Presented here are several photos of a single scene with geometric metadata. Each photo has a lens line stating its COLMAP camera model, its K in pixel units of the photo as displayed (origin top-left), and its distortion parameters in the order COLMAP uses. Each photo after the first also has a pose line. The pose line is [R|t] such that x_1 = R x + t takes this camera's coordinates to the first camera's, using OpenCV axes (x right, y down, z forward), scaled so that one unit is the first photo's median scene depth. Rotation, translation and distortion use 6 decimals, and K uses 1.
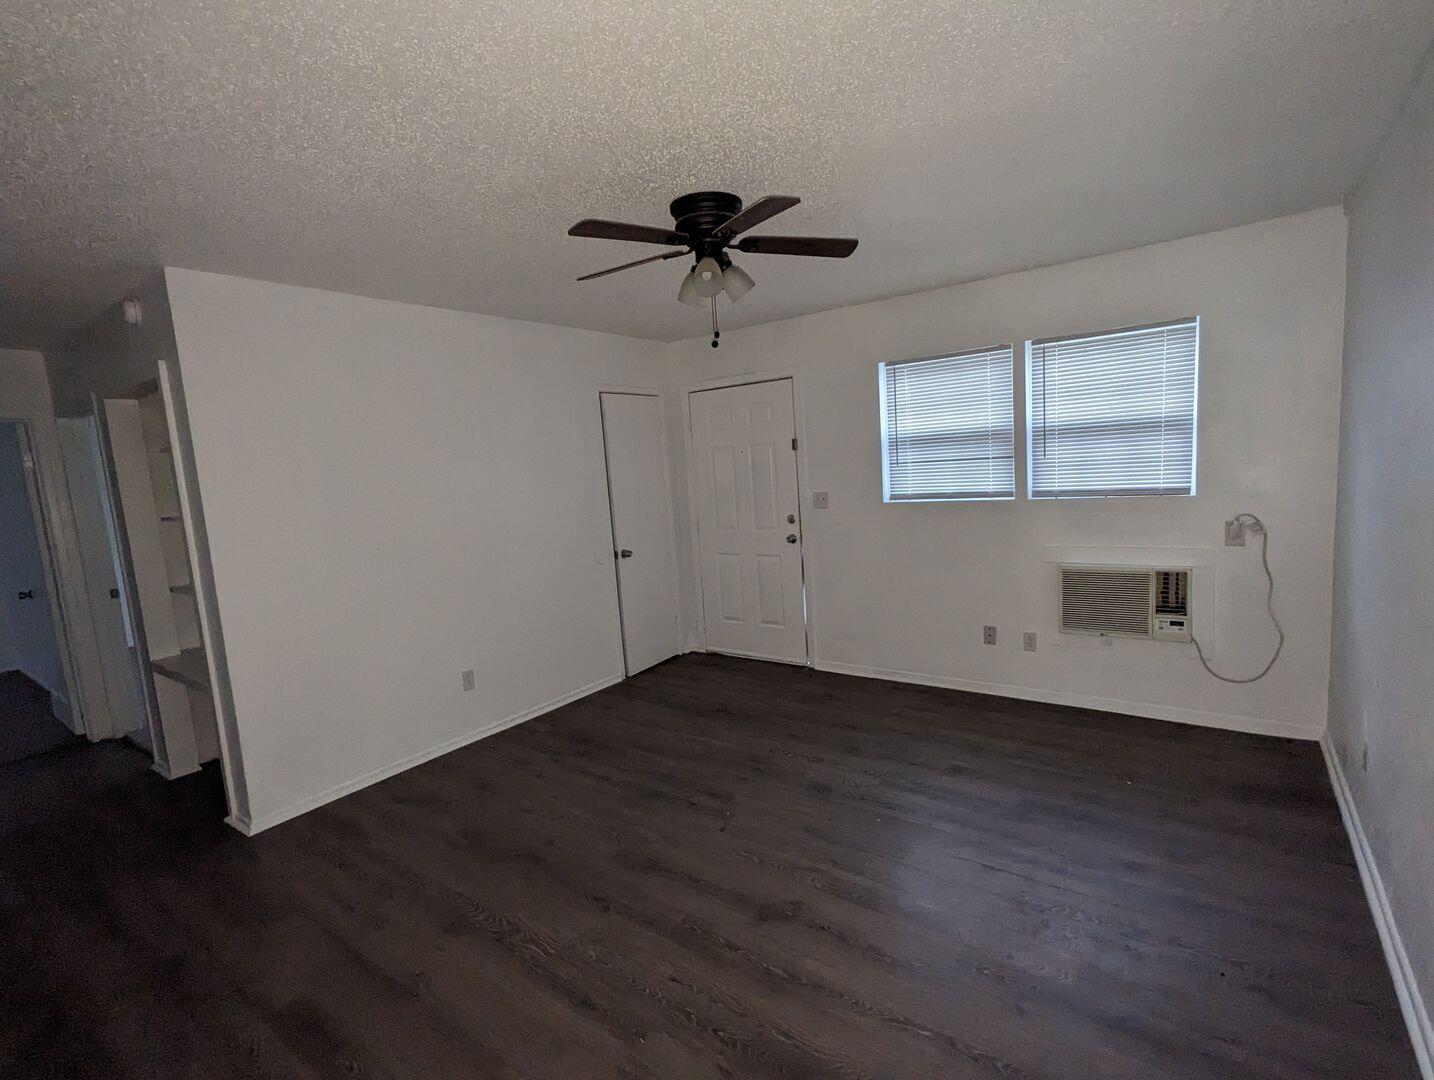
lens RADIAL K [[678.3, 0, 717.0], [0, 678.3, 540.0], [0, 0, 1]] dist [0.000630, -0.000064]
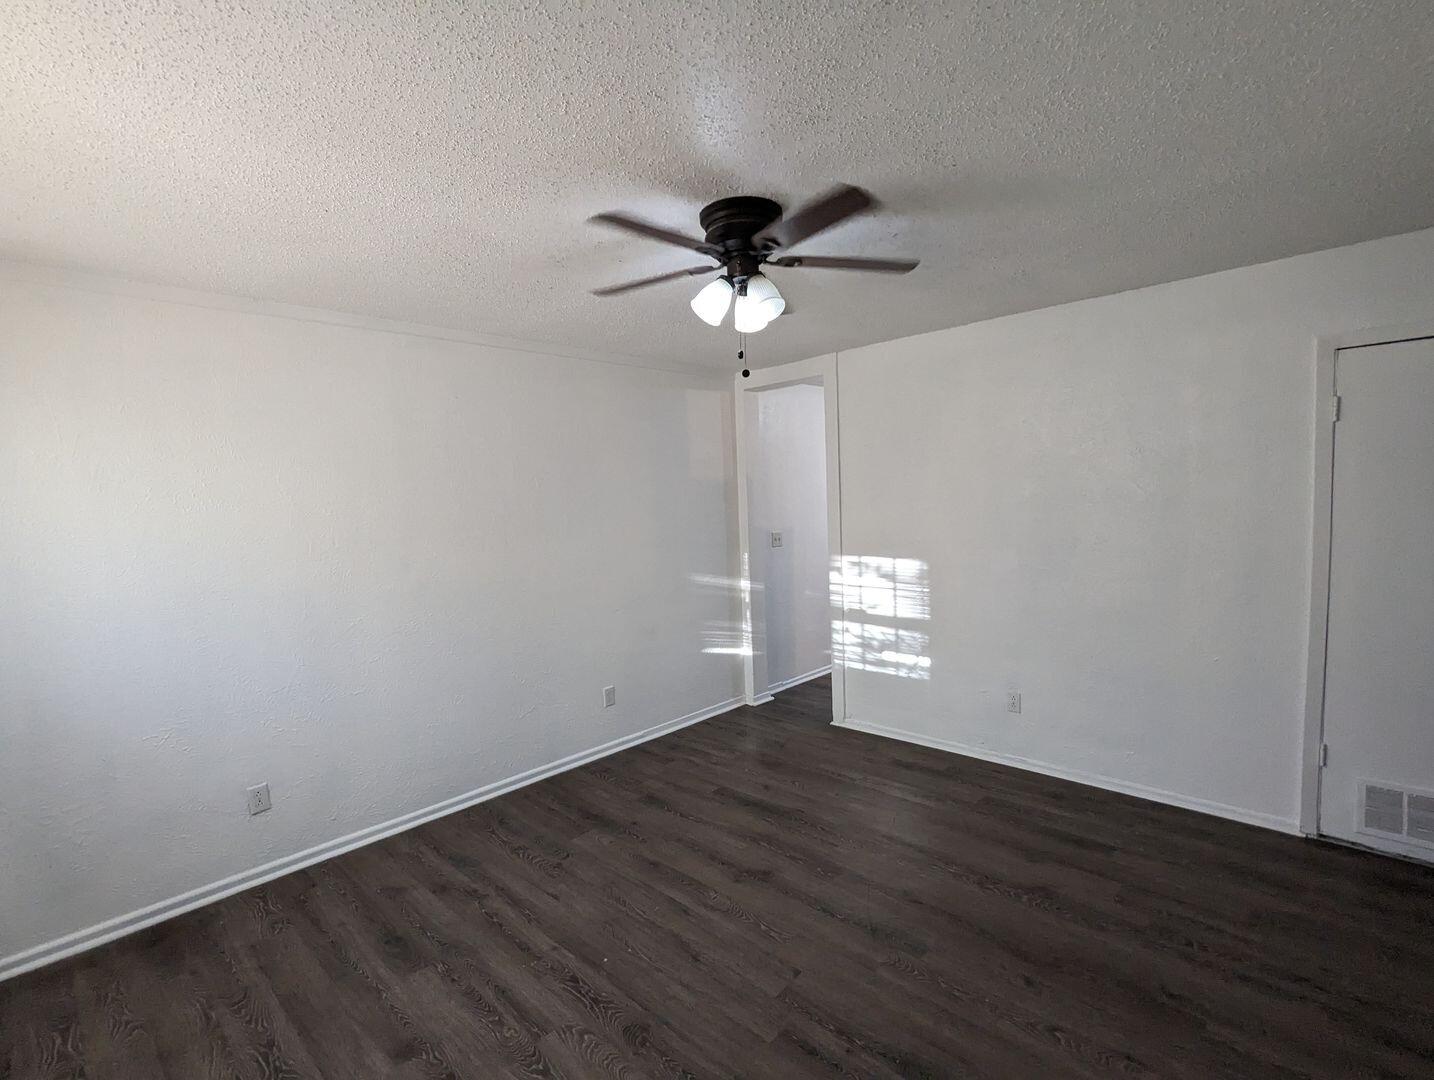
lens RADIAL K [[678.3, 0, 717.0], [0, 678.3, 540.0], [0, 0, 1]] dist [0.000630, -0.000064]
pose [[-0.984466, 0.101251, 0.143438, -0.047337], [0.125847, 0.976607, 0.174362, -0.153394], [-0.122428, 0.189704, -0.974178, 1.238248]]
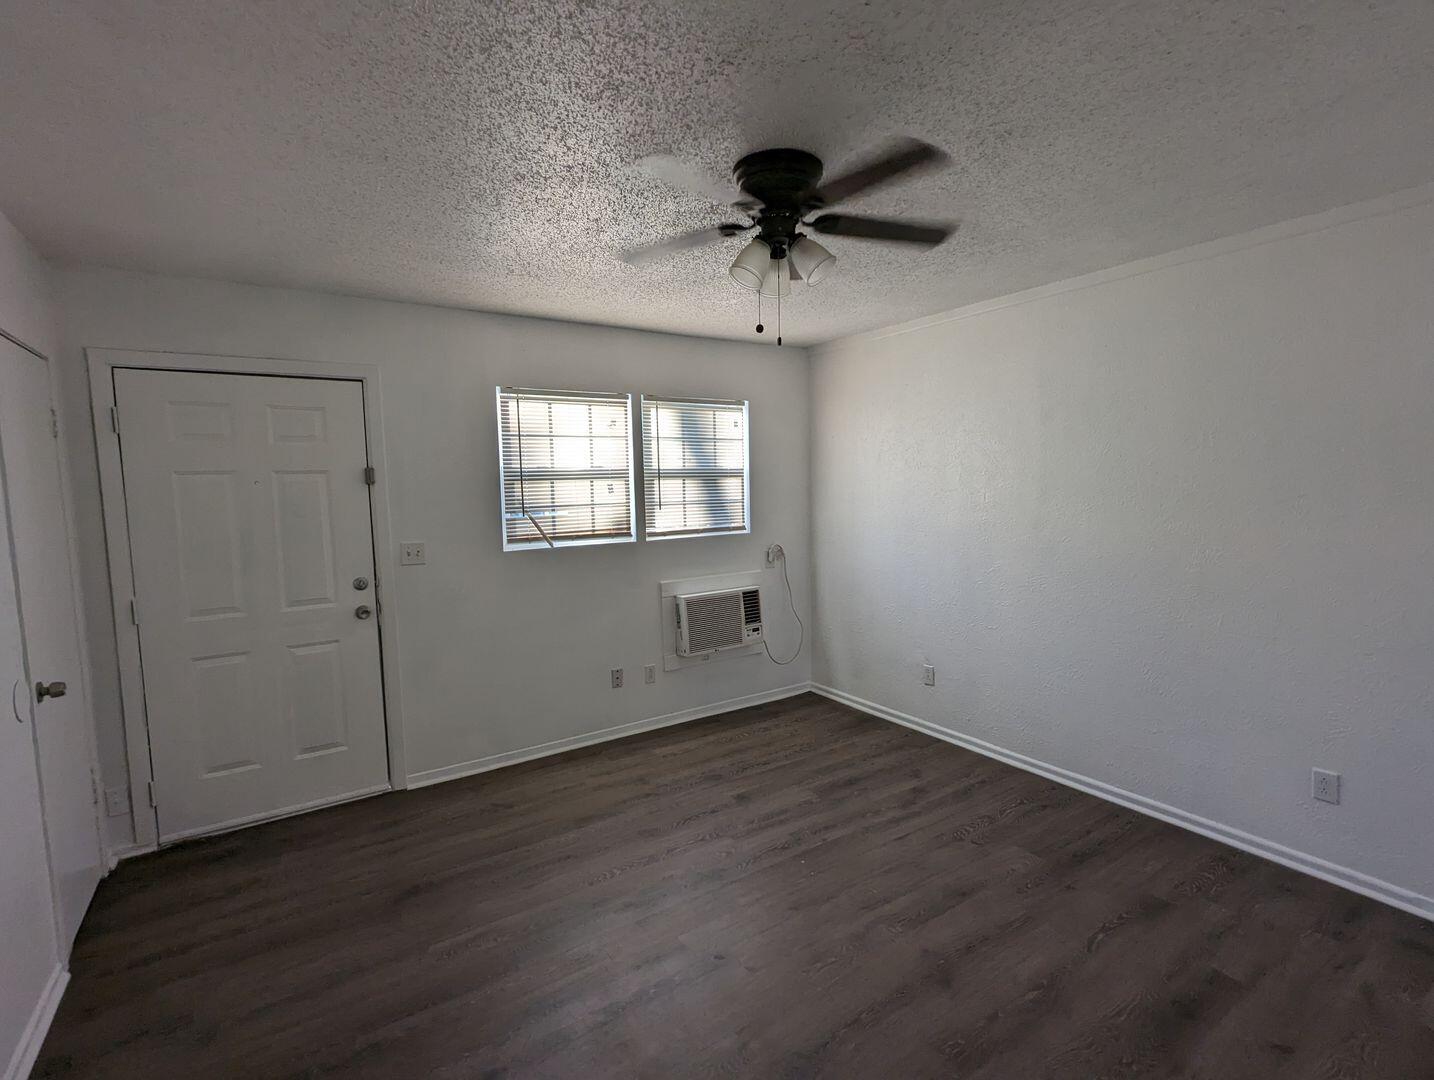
lens RADIAL K [[666.2, 0, 702.2], [0, 666.2, 547.7], [0, 0, 1]] dist [0.001258, 0.000681]
pose [[0.355691, -0.026279, 0.934234, -0.503598], [0.109602, 0.993880, -0.013772, -0.025398], [-0.928155, 0.107293, 0.356394, 0.551895]]
